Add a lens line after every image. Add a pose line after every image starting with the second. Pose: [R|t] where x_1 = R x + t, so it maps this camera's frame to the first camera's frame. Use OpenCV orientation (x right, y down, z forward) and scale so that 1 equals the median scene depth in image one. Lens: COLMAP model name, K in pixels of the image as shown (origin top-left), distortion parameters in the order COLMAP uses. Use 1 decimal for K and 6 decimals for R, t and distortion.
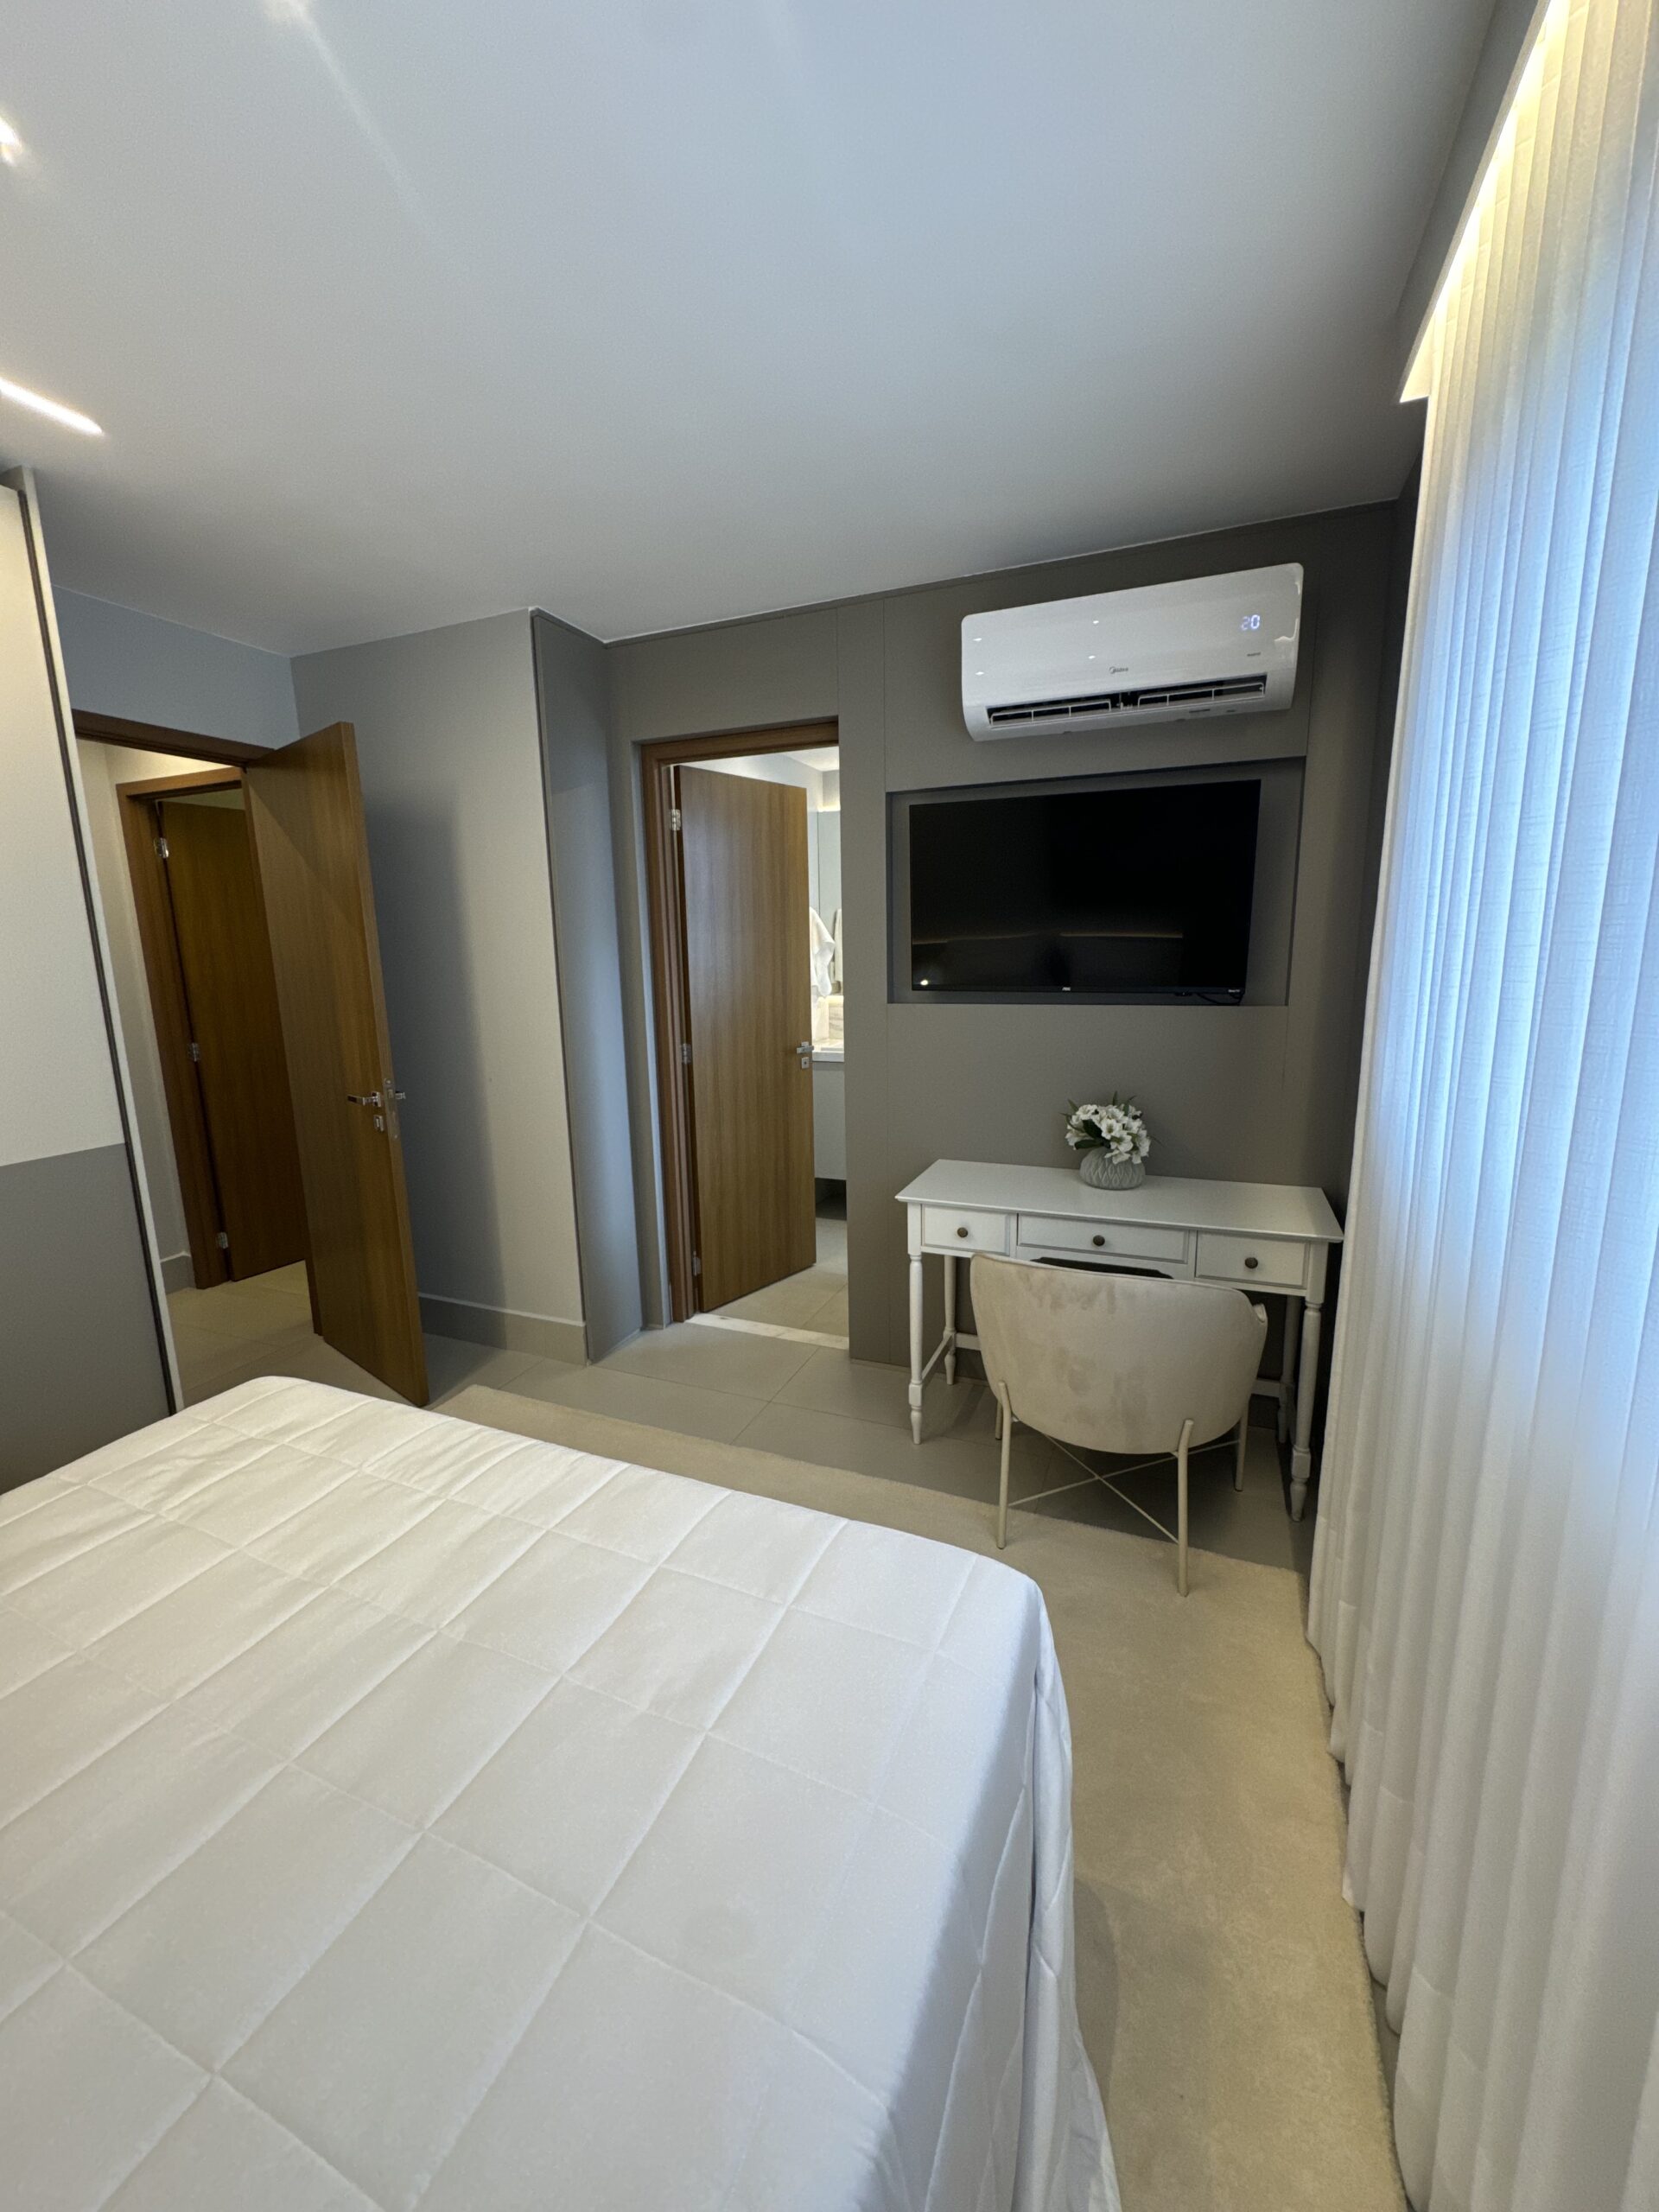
lens RADIAL K [[883.1, 0, 827.5], [0, 883.1, 1108.2], [0, 0, 1]] dist [-0.000007, 0.000007]
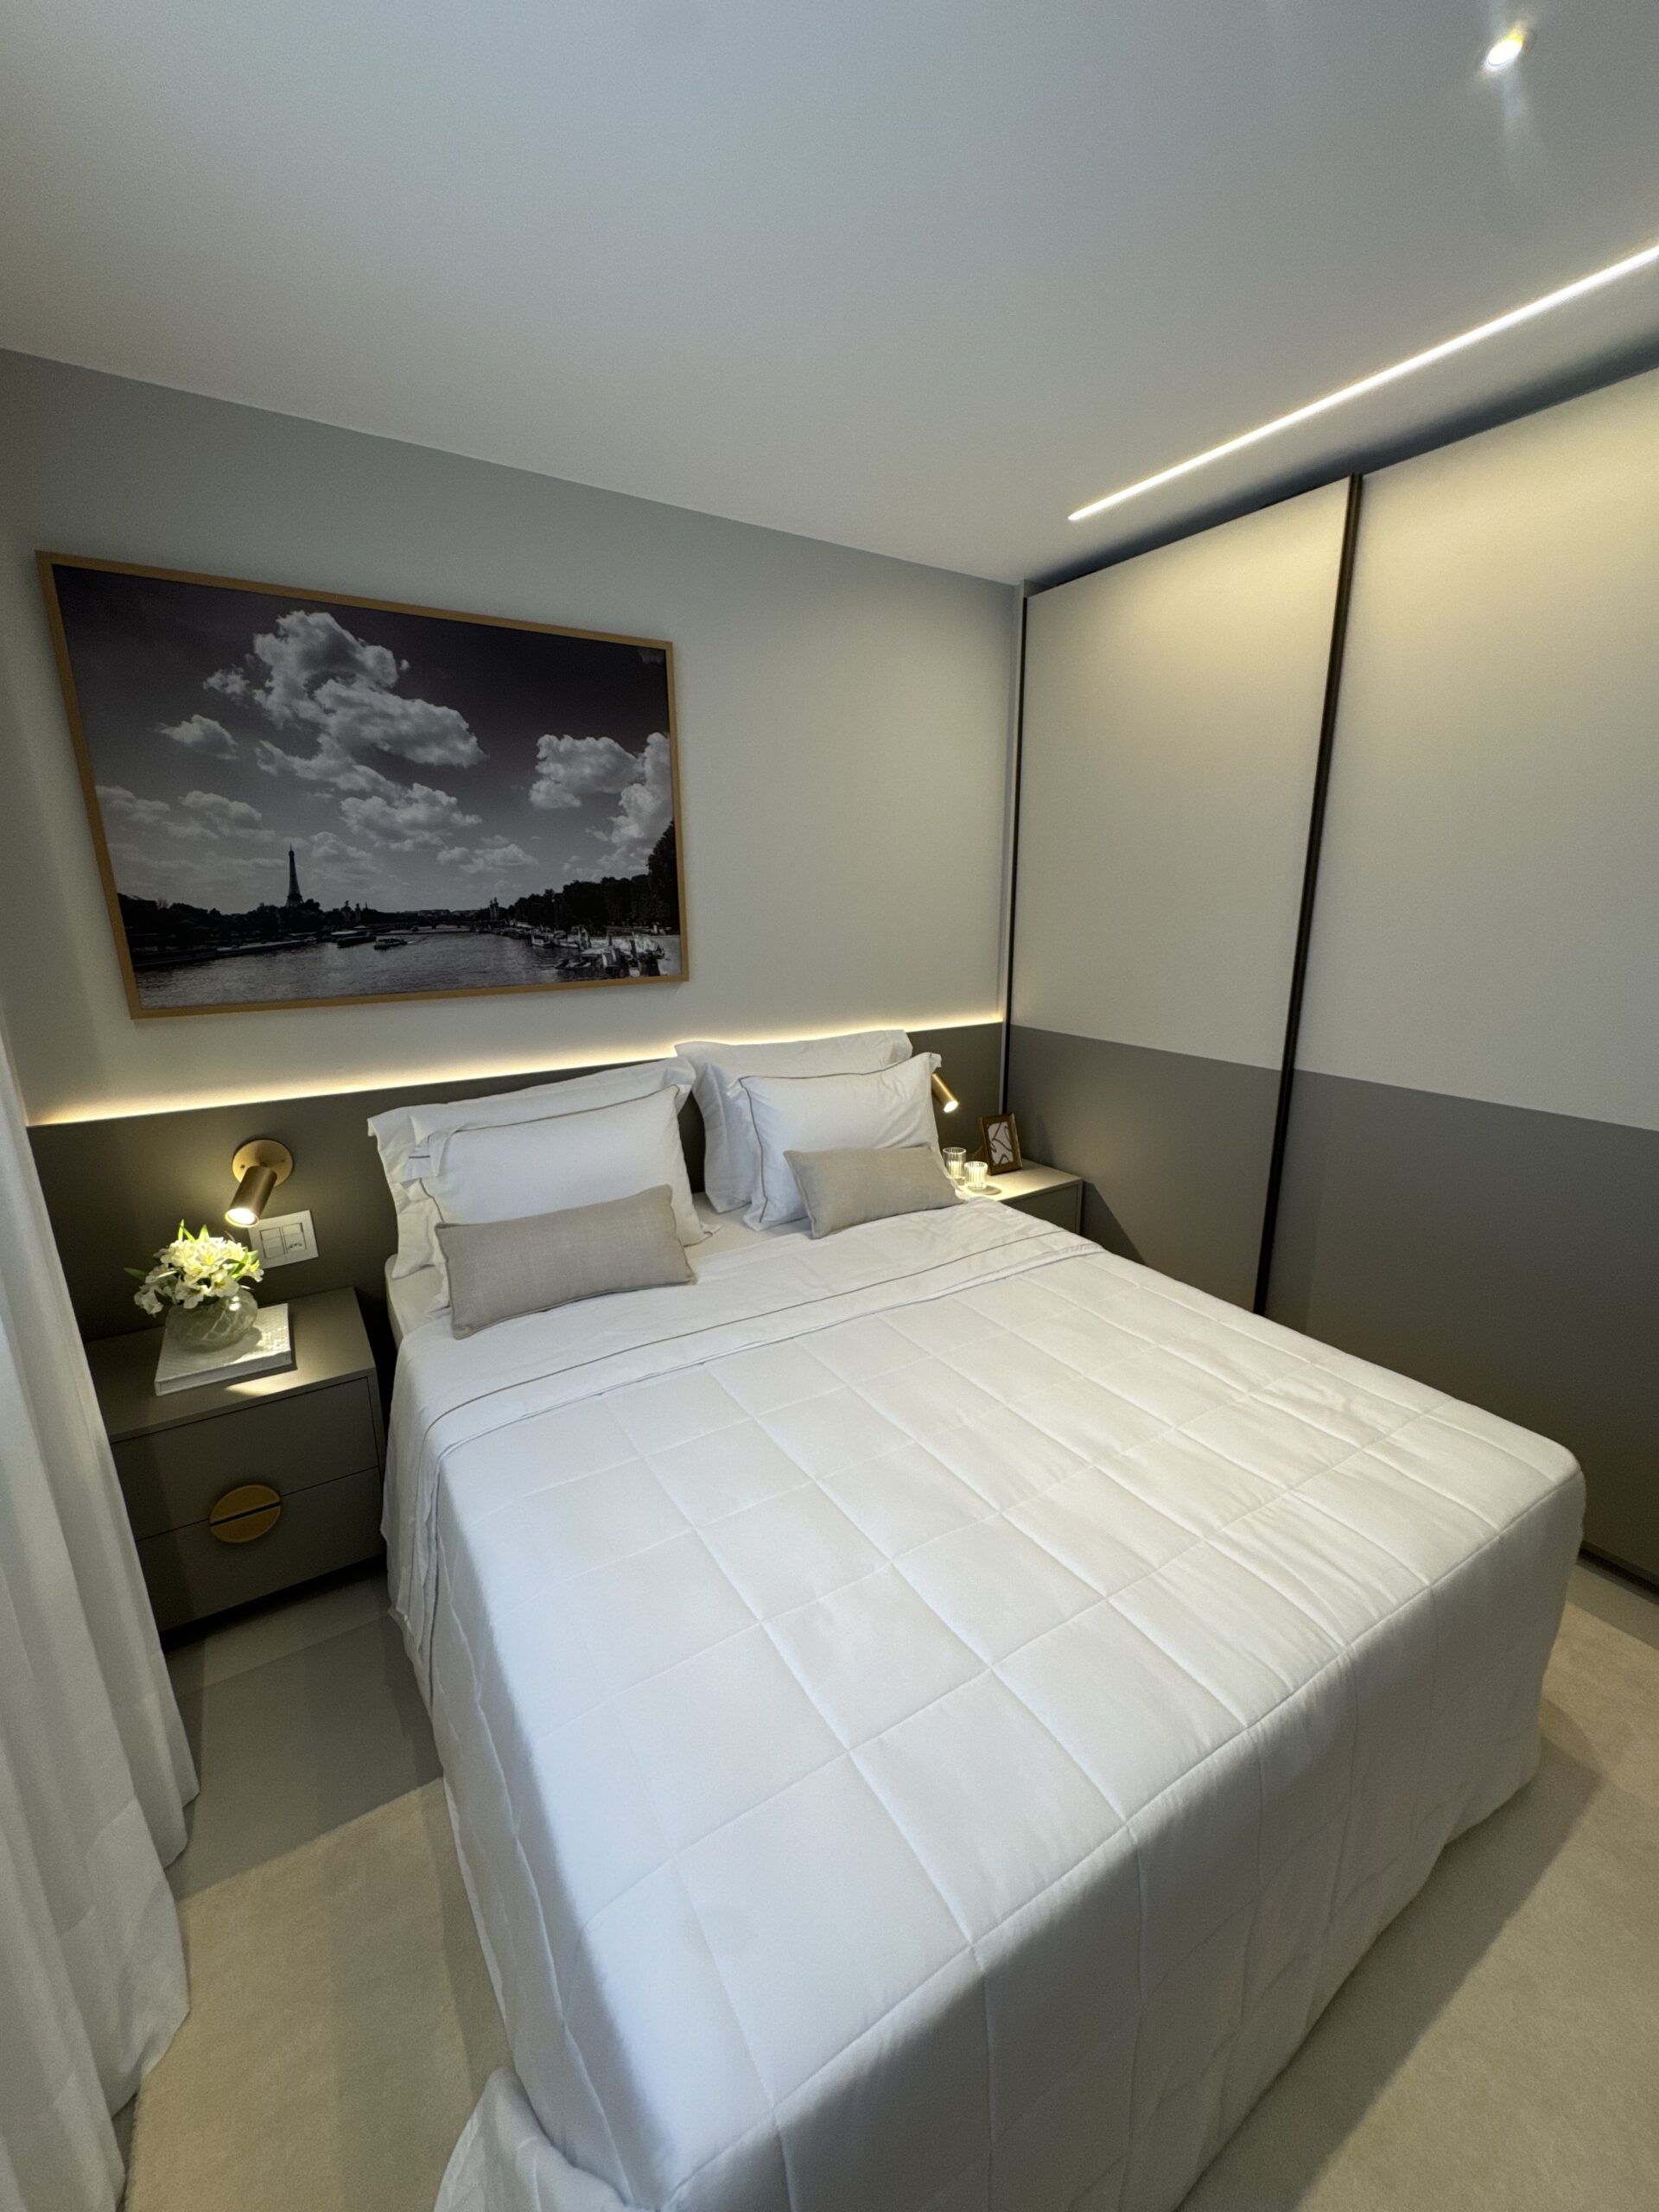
lens RADIAL K [[883.1, 0, 826.8], [0, 883.1, 1108.7], [0, 0, 1]] dist [-0.000007, 0.000007]
pose [[-0.572163, 0.220411, -0.789968, 0.400956], [-0.131026, 0.926273, 0.353342, -0.229982], [0.809606, 0.305675, -0.501099, 1.004419]]
